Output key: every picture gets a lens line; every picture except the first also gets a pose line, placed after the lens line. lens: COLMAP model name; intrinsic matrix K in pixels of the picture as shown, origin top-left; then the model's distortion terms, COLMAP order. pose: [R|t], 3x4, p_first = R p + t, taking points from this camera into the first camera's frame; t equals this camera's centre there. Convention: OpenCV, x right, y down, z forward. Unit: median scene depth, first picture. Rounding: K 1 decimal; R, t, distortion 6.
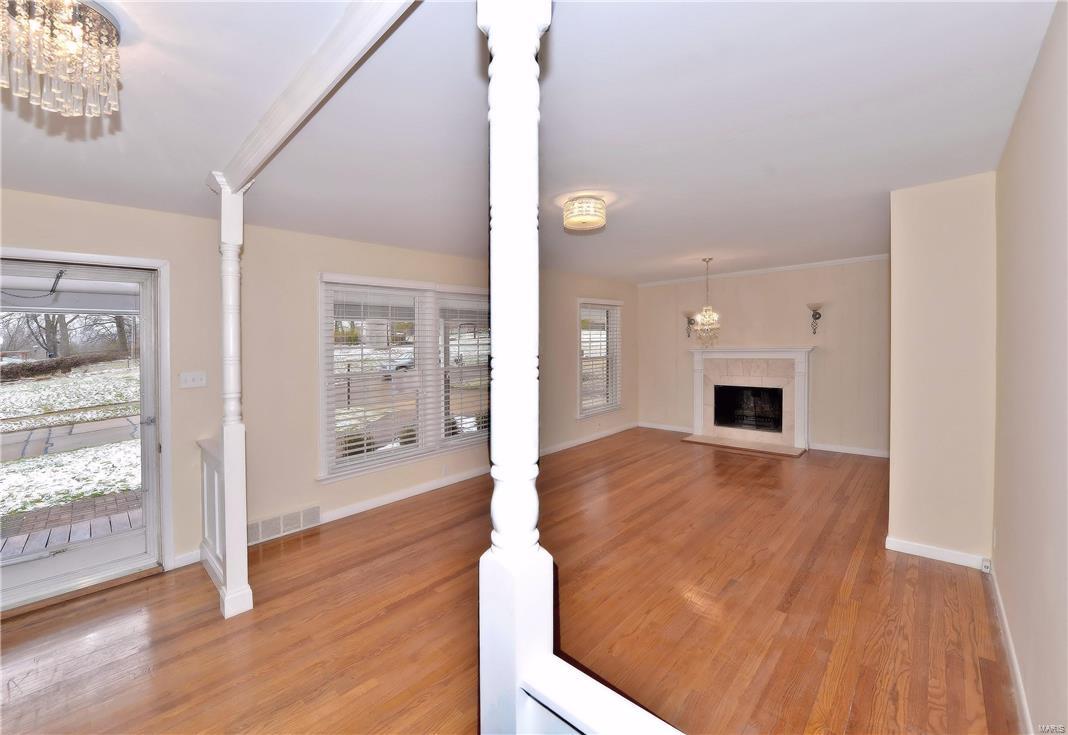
lens RADIAL K [[426.9, 0, 528.6], [0, 426.9, 343.6], [0, 0, 1]] dist [-0.004775, -0.000553]
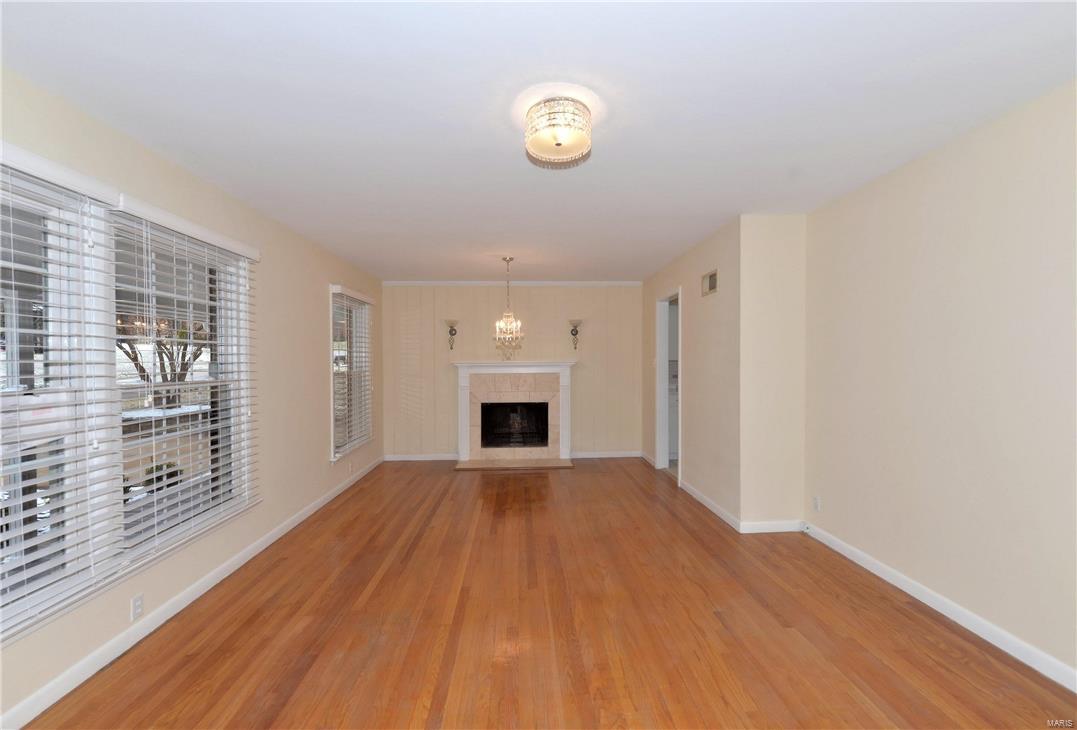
lens RADIAL K [[455.9, 0, 540.9], [0, 455.9, 372.7], [0, 0, 1]] dist [0.003625, -0.000060]
pose [[0.700983, 0.000319, 0.713178, -0.211331], [-0.009010, 0.999924, 0.008409, 0.029890], [-0.713121, -0.012320, 0.700933, 0.295602]]
